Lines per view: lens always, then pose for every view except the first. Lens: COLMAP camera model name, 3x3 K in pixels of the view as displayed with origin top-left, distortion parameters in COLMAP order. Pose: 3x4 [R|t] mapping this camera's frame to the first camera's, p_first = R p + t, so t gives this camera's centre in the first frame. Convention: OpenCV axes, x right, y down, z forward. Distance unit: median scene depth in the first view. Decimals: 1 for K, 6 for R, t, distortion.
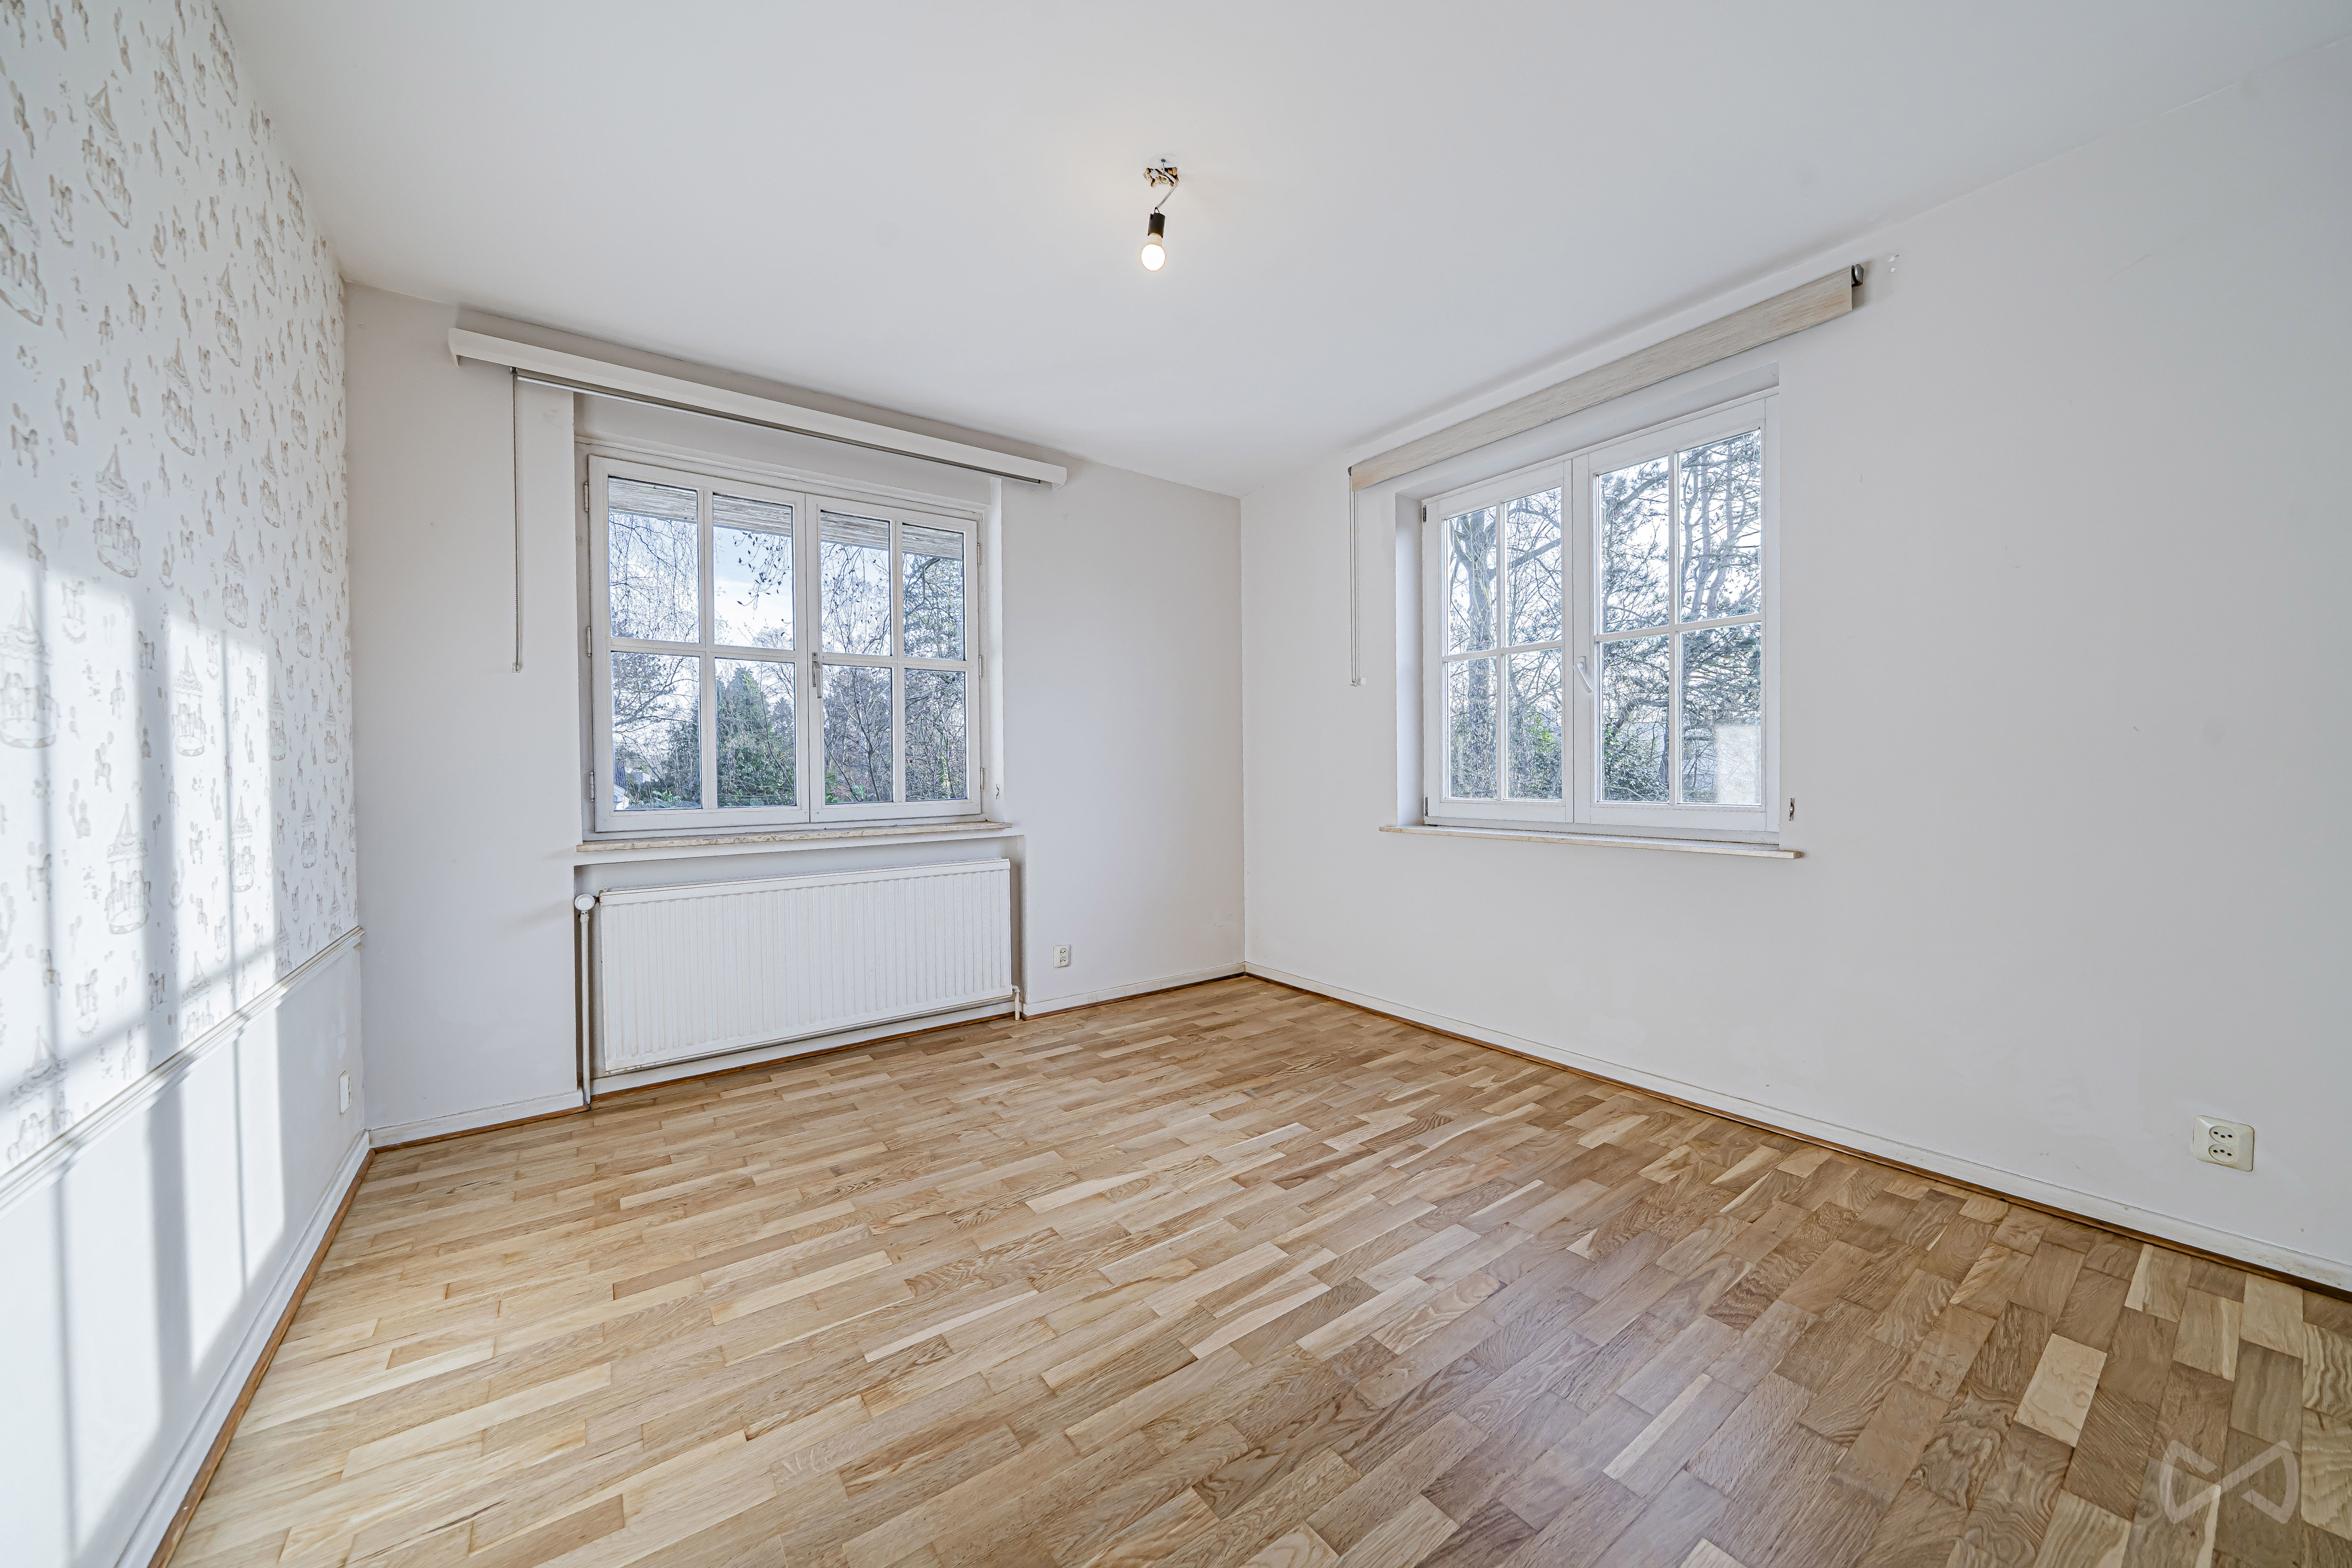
lens RADIAL K [[809.3, 0, 1167.4], [0, 809.3, 781.4], [0, 0, 1]] dist [-0.004436, -0.000086]
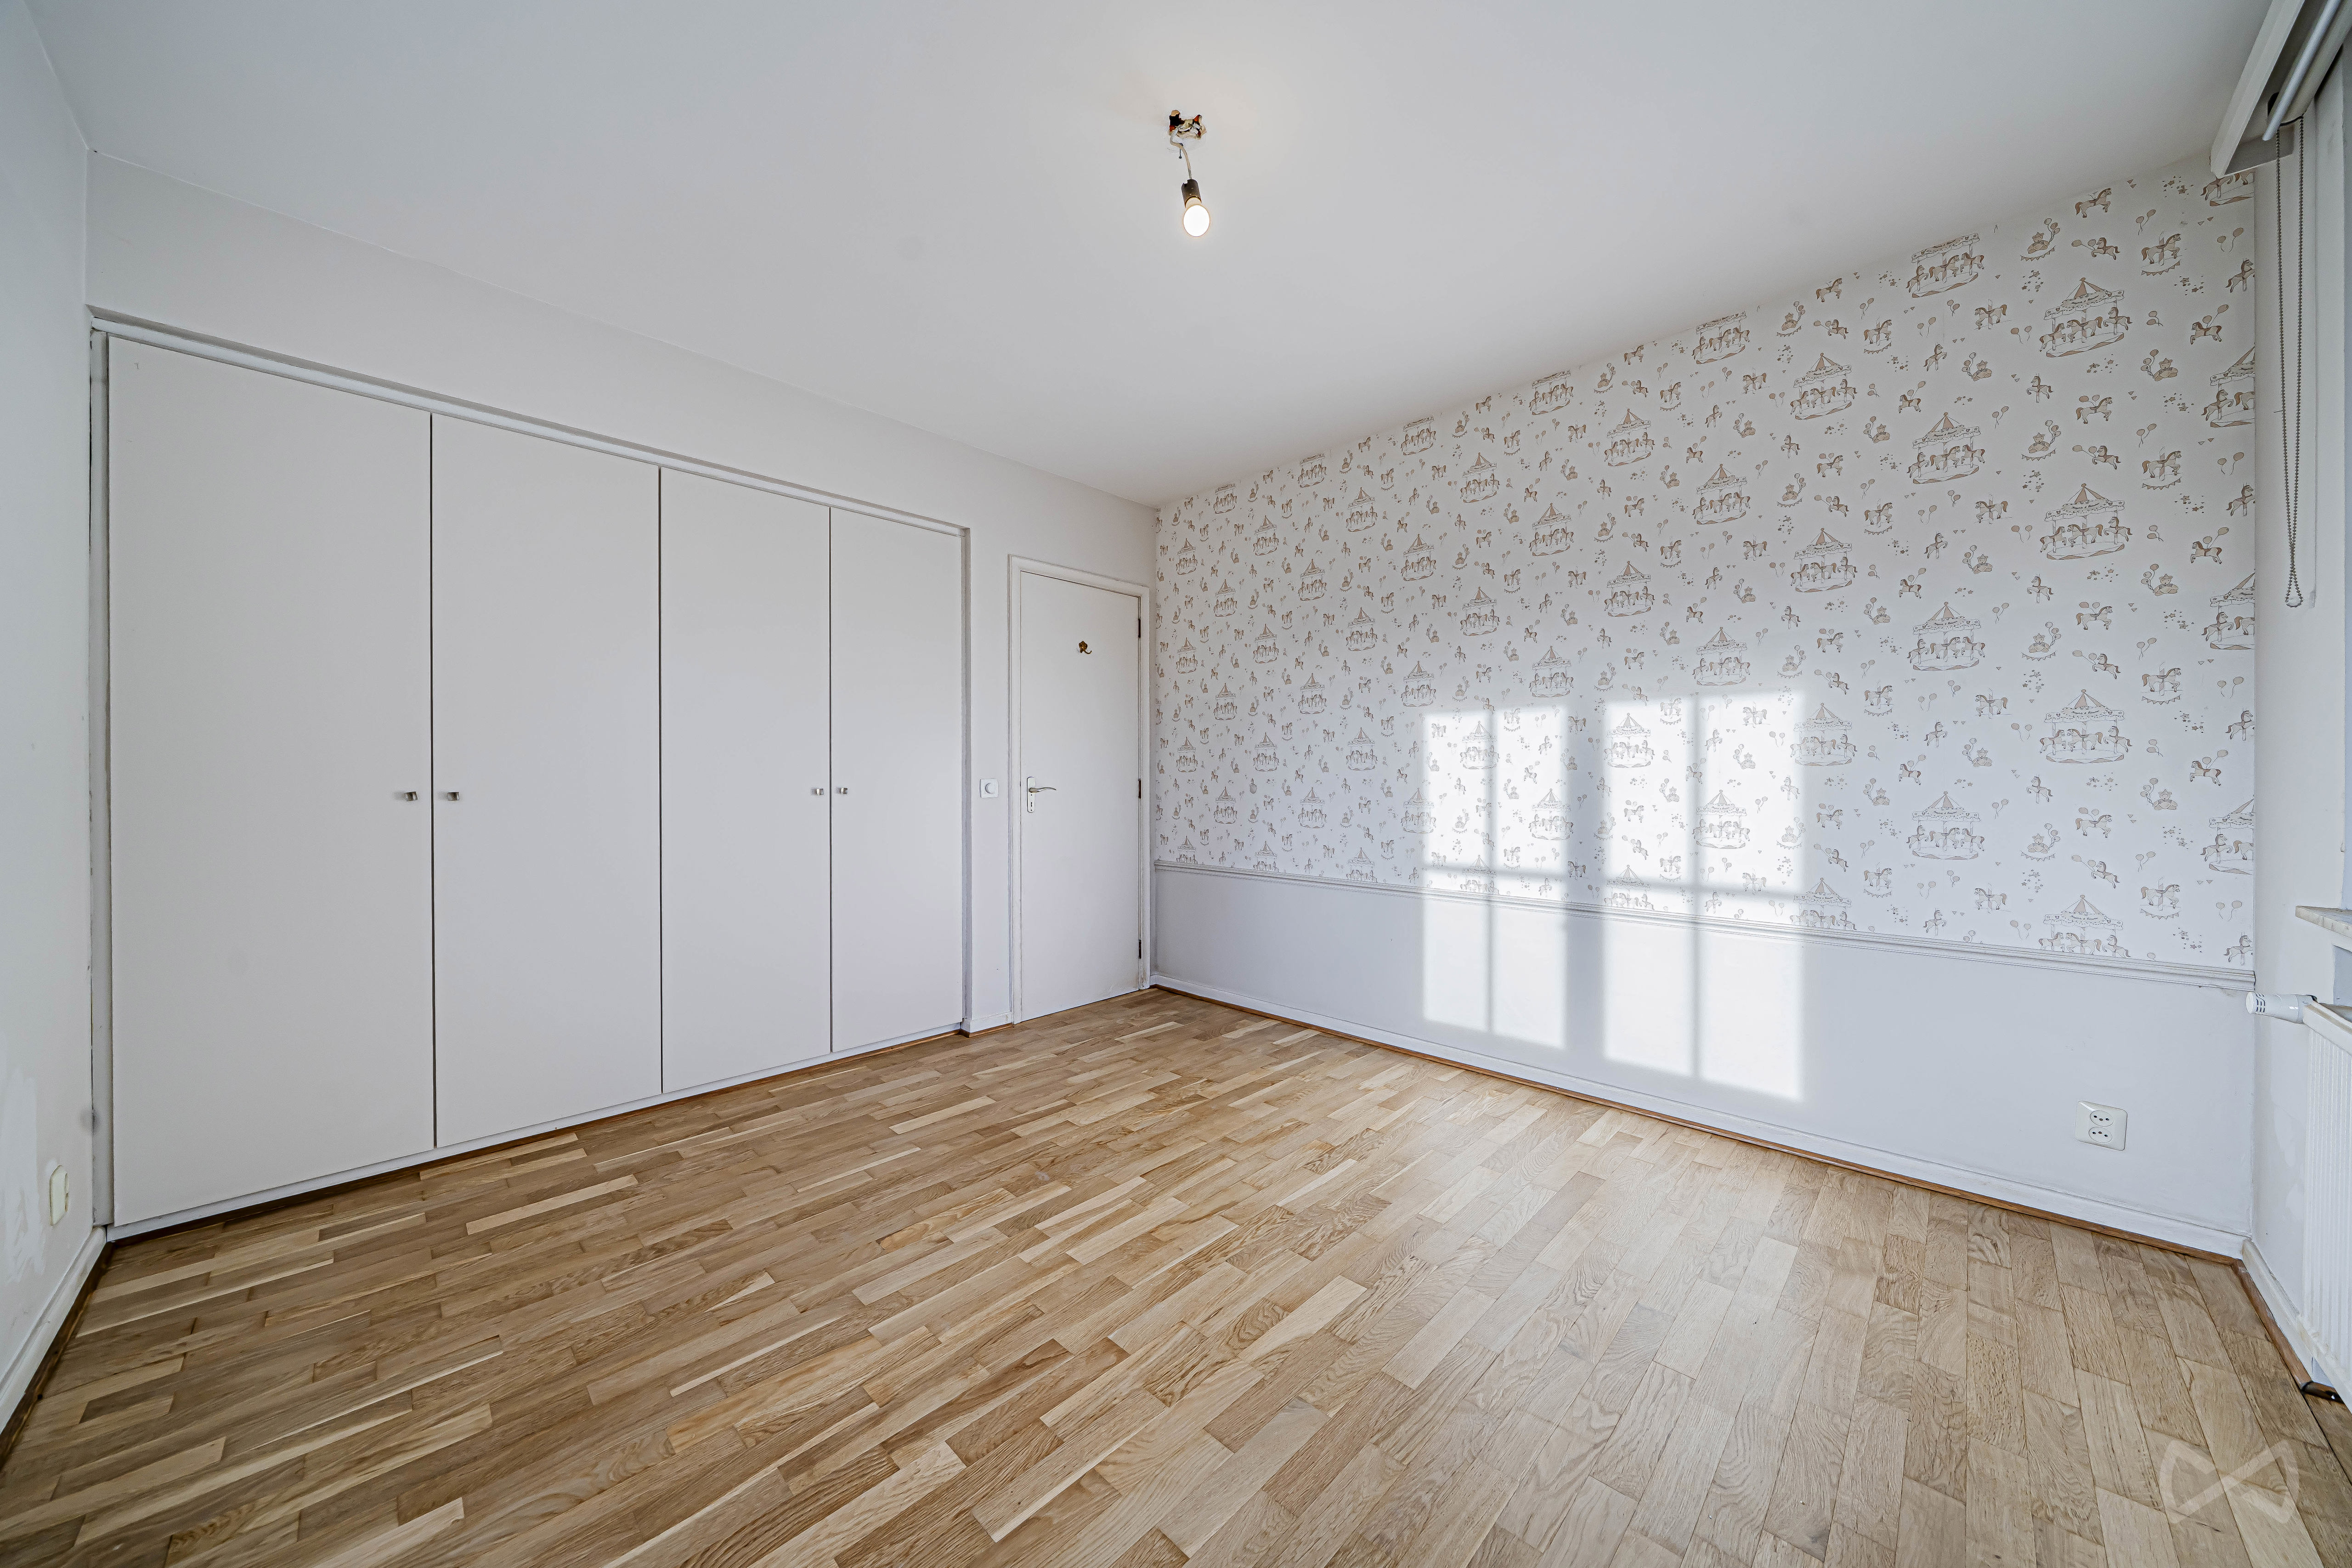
lens RADIAL K [[809.4, 0, 1167.5], [0, 809.4, 781.5], [0, 0, 1]] dist [-0.004436, -0.000086]
pose [[-0.985942, 0.012484, -0.166620, 0.179840], [0.009360, 0.999766, 0.019520, -0.031288], [0.166824, 0.017686, -0.985828, 1.958290]]
